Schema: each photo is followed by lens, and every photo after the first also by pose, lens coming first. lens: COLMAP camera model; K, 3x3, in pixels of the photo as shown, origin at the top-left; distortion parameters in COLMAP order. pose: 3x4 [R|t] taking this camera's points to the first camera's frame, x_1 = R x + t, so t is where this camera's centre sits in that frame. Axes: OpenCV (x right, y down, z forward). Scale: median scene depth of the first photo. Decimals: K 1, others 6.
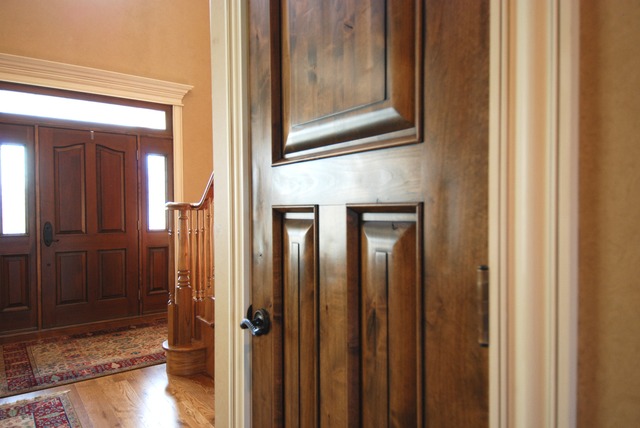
lens RADIAL K [[429.6, 0, 321.7], [0, 429.6, 215.9], [0, 0, 1]] dist [-0.012508, -0.008657]
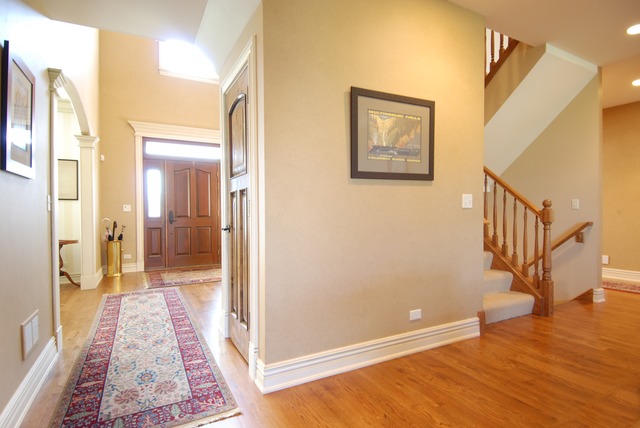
lens RADIAL K [[335.8, 0, 318.3], [0, 335.8, 214.4], [0, 0, 1]] dist [-0.020779, -0.001721]
pose [[0.986349, -0.002747, -0.164645, 0.240838], [0.001596, 0.999973, -0.007126, 0.041863], [0.164660, 0.006766, 0.986327, -0.346135]]
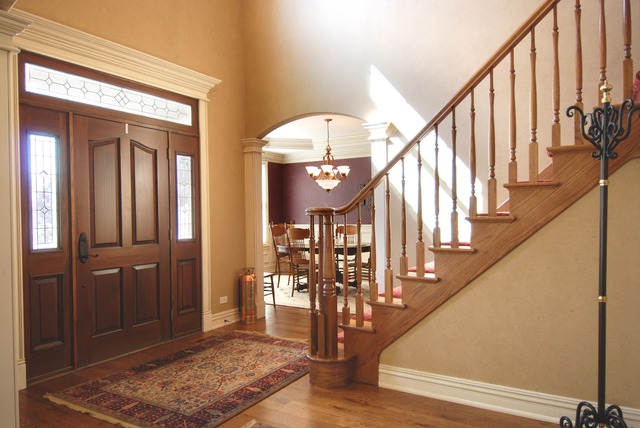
lens RADIAL K [[449.2, 0, 320.8], [0, 449.2, 214.2], [0, 0, 1]] dist [-0.002754, -0.000386]
pose [[0.933014, -0.010597, 0.359683, -0.539090], [0.018026, 0.999688, -0.017307, 0.001609], [-0.359387, 0.022631, 0.932914, 0.049431]]
